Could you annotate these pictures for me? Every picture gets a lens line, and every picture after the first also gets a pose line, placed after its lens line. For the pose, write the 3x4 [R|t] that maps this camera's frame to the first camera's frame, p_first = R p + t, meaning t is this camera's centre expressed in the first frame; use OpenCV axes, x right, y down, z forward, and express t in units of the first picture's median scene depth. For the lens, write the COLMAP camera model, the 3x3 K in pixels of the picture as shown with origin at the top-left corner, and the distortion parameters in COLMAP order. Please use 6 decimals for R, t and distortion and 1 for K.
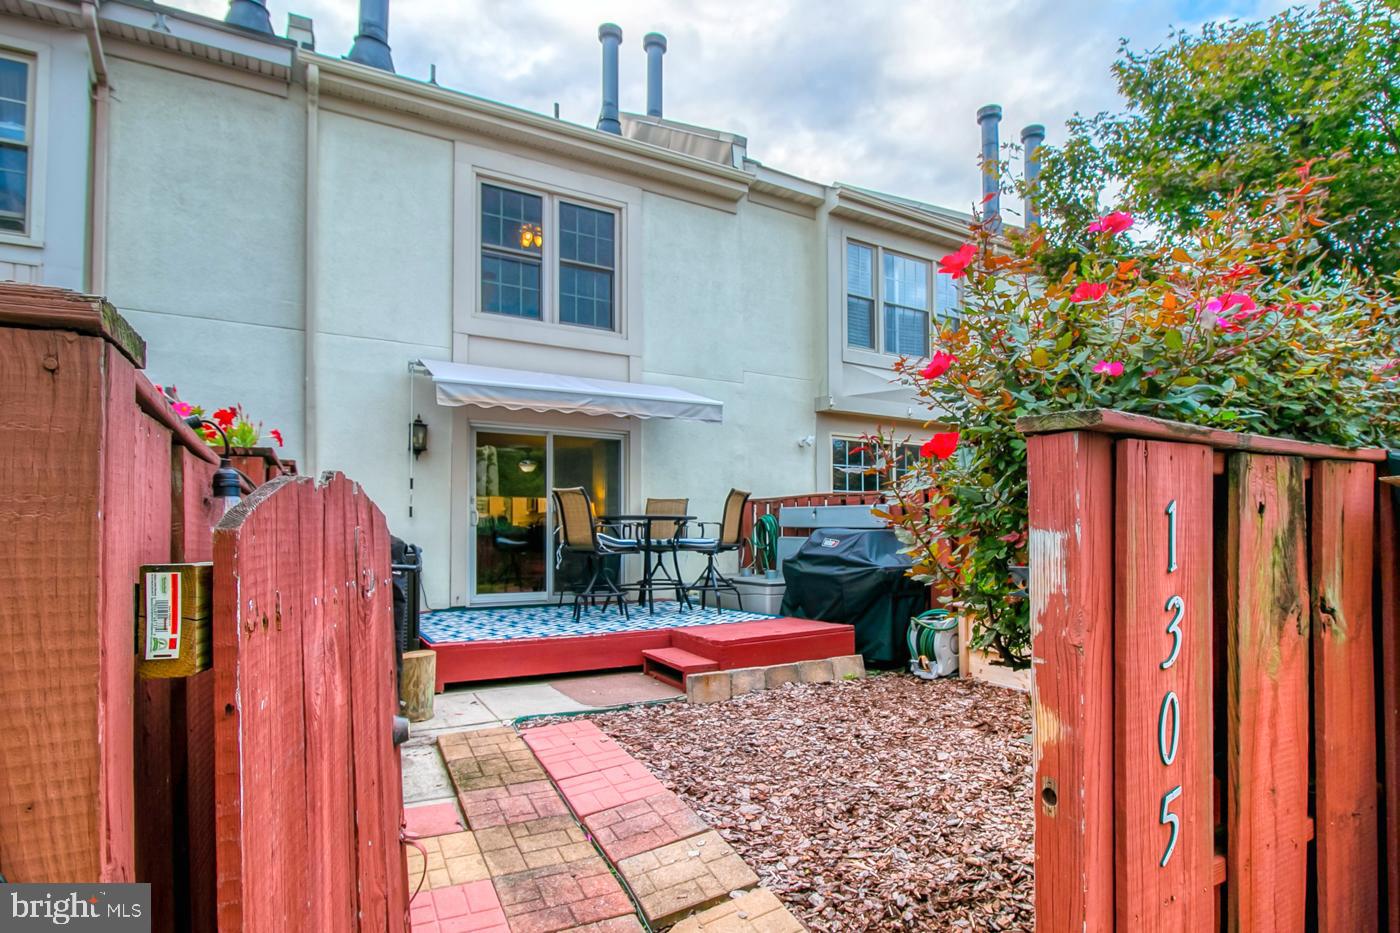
lens RADIAL K [[647.6, 0, 698.9], [0, 647.6, 501.2], [0, 0, 1]] dist [-0.004235, -0.001598]
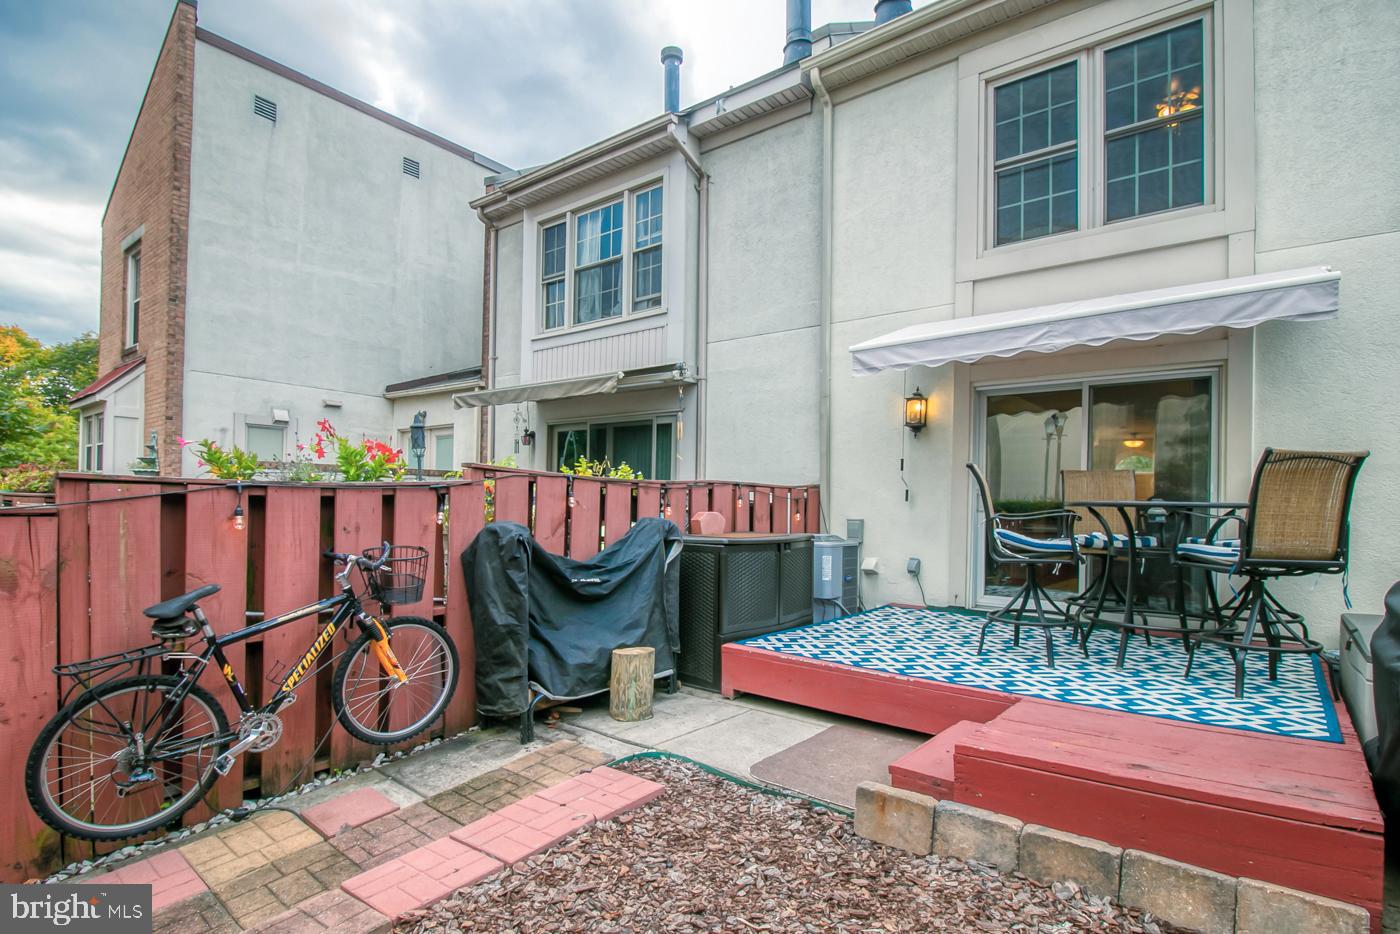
lens RADIAL K [[650.2, 0, 699.7], [0, 650.2, 491.5], [0, 0, 1]] dist [-0.002461, -0.000829]
pose [[0.474610, -0.012932, -0.880101, 0.211794], [0.031943, 0.999486, 0.002539, -0.000406], [0.879616, -0.029318, 0.474780, 0.289603]]
